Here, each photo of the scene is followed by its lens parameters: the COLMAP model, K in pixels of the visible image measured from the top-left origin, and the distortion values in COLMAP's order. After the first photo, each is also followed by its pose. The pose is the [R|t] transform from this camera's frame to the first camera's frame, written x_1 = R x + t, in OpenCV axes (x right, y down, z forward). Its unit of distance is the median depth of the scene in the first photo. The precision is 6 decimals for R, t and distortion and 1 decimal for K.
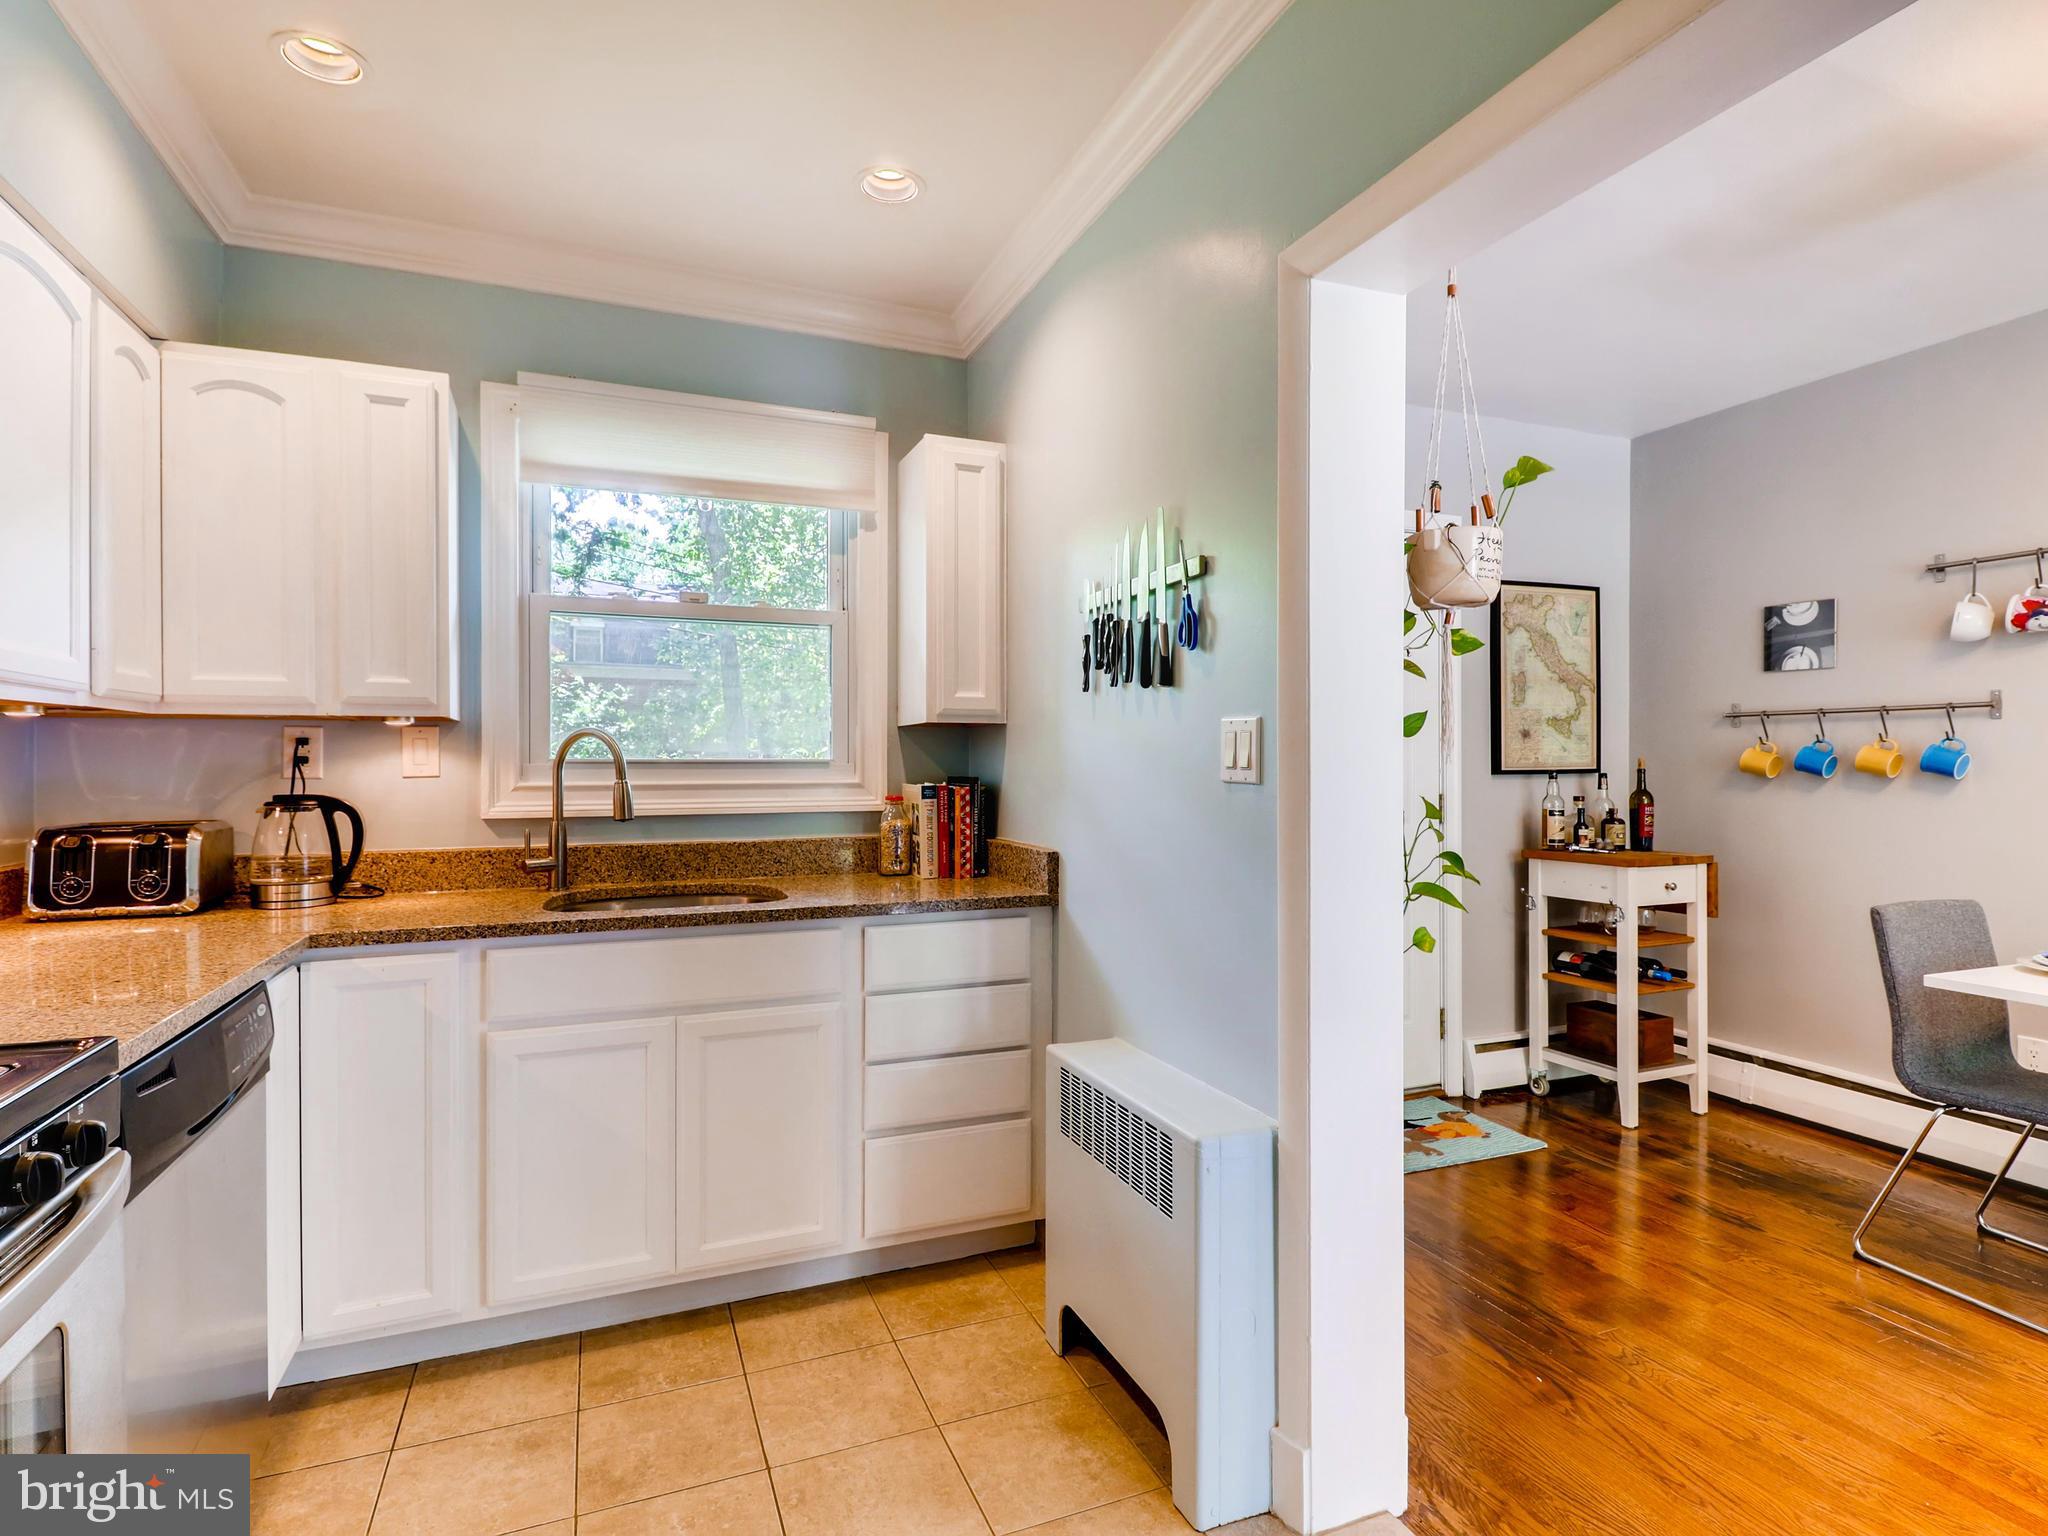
lens RADIAL K [[1047.6, 0, 1035.1], [0, 1047.6, 765.7], [0, 0, 1]] dist [0.013877, -0.015573]
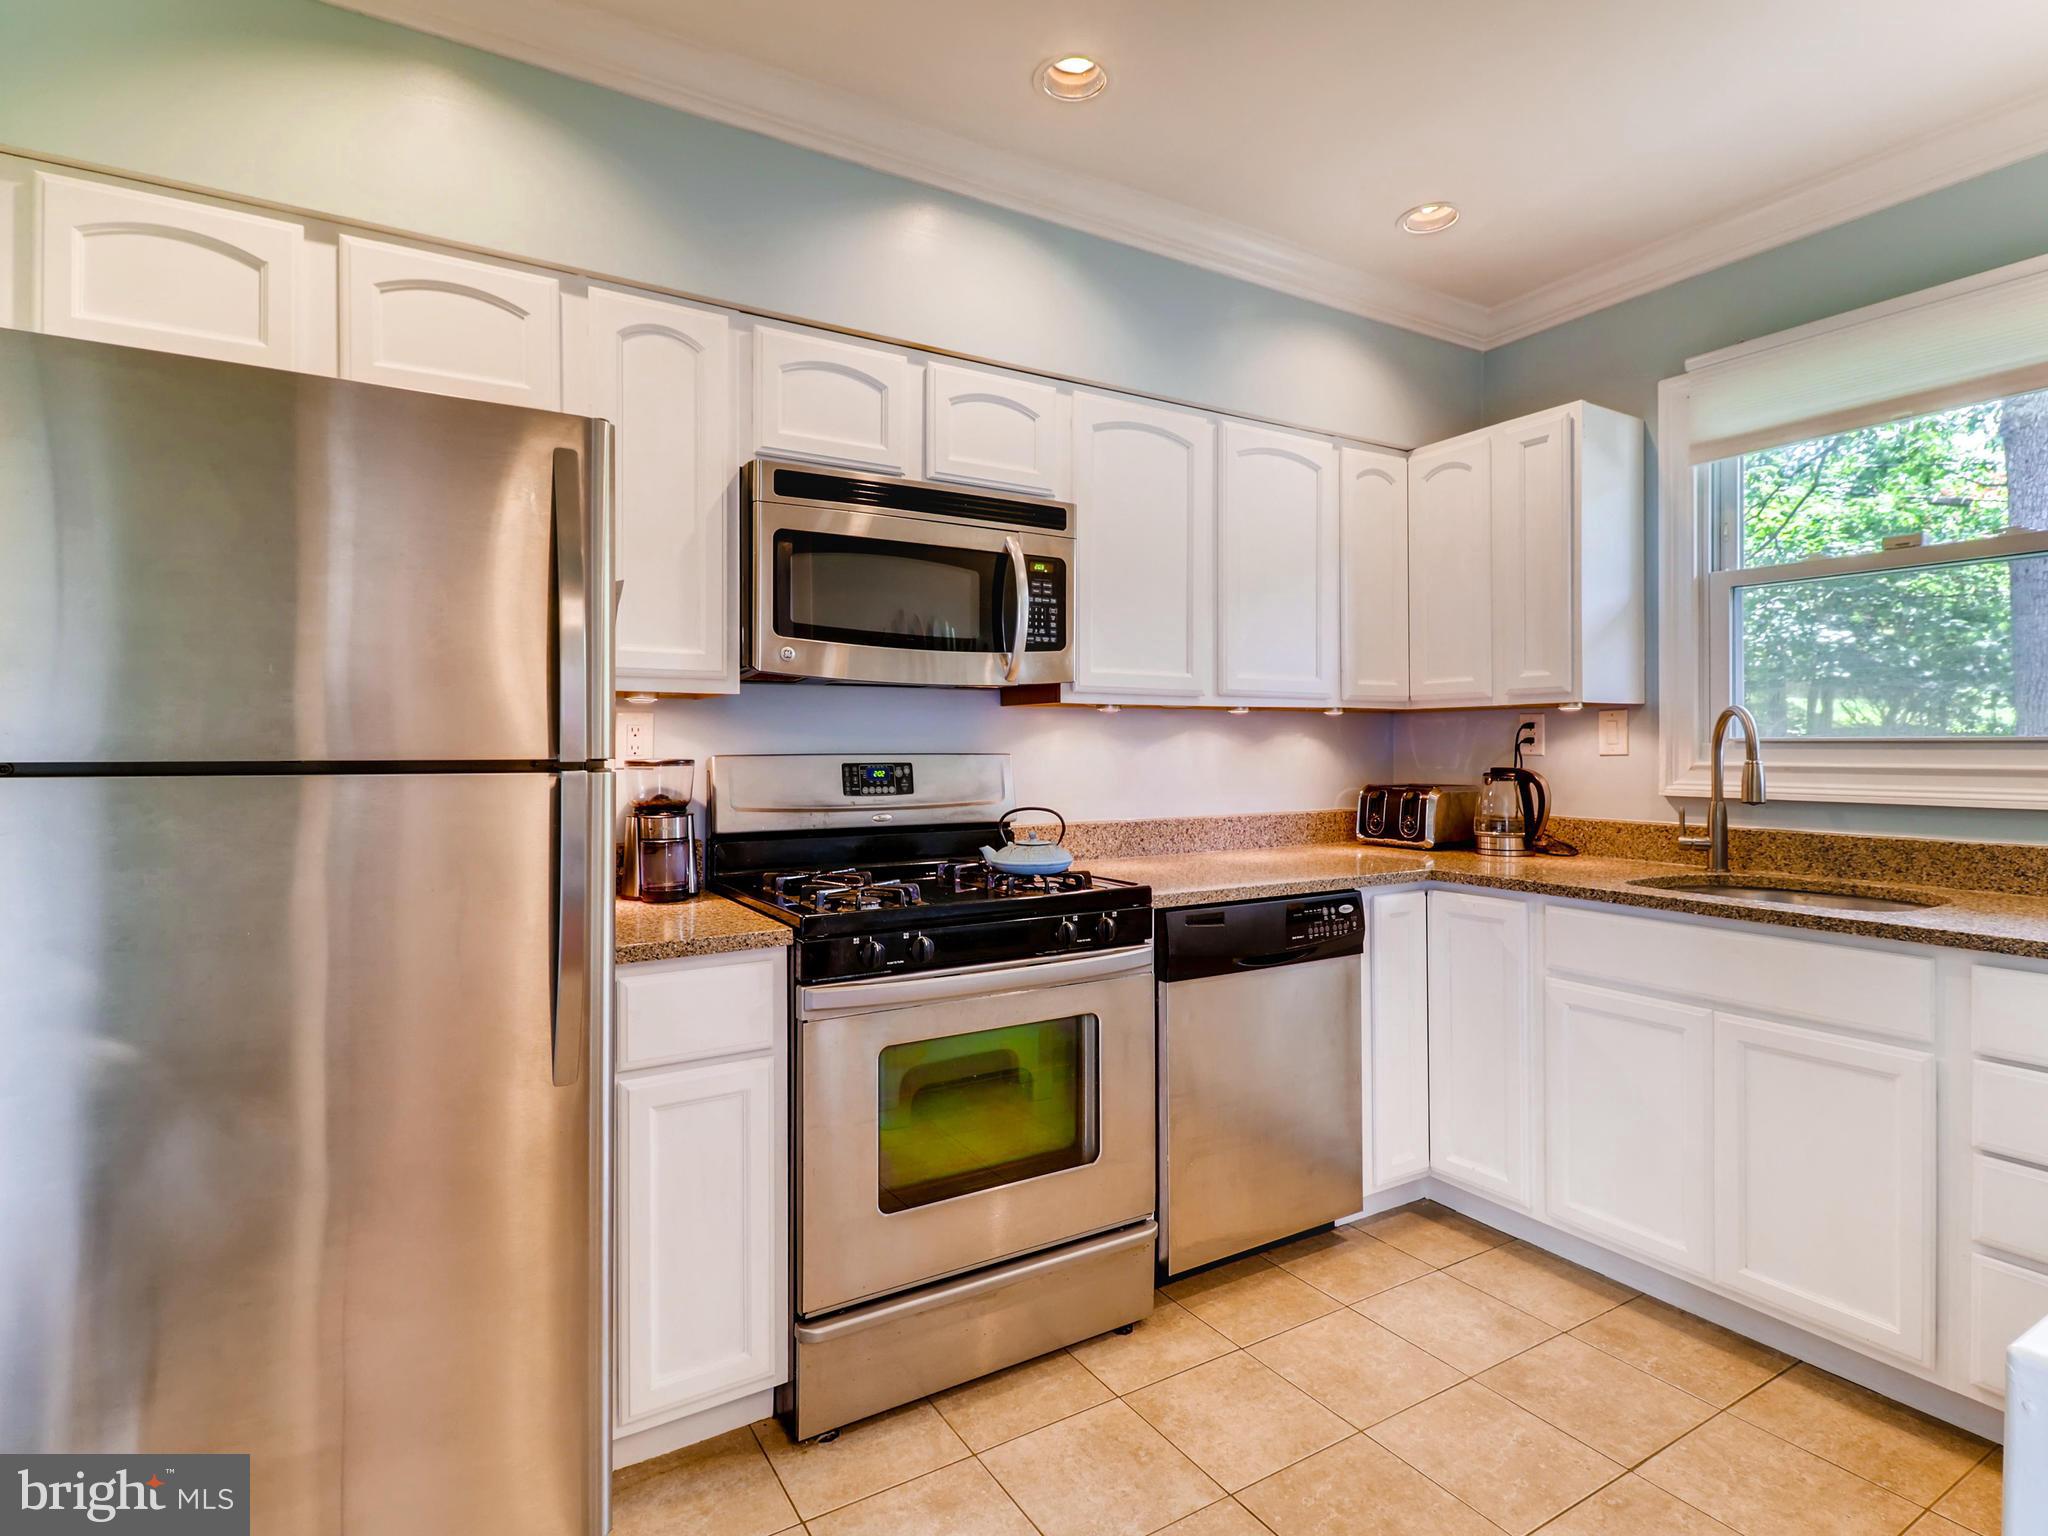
lens RADIAL K [[1055.3, 0, 1035.0], [0, 1055.3, 754.4], [0, 0, 1]] dist [0.004928, -0.001612]
pose [[0.154768, 0.009143, -0.987909, 0.481279], [-0.000689, 0.999958, 0.009146, 0.000010], [0.987951, -0.000735, 0.154768, 0.239365]]
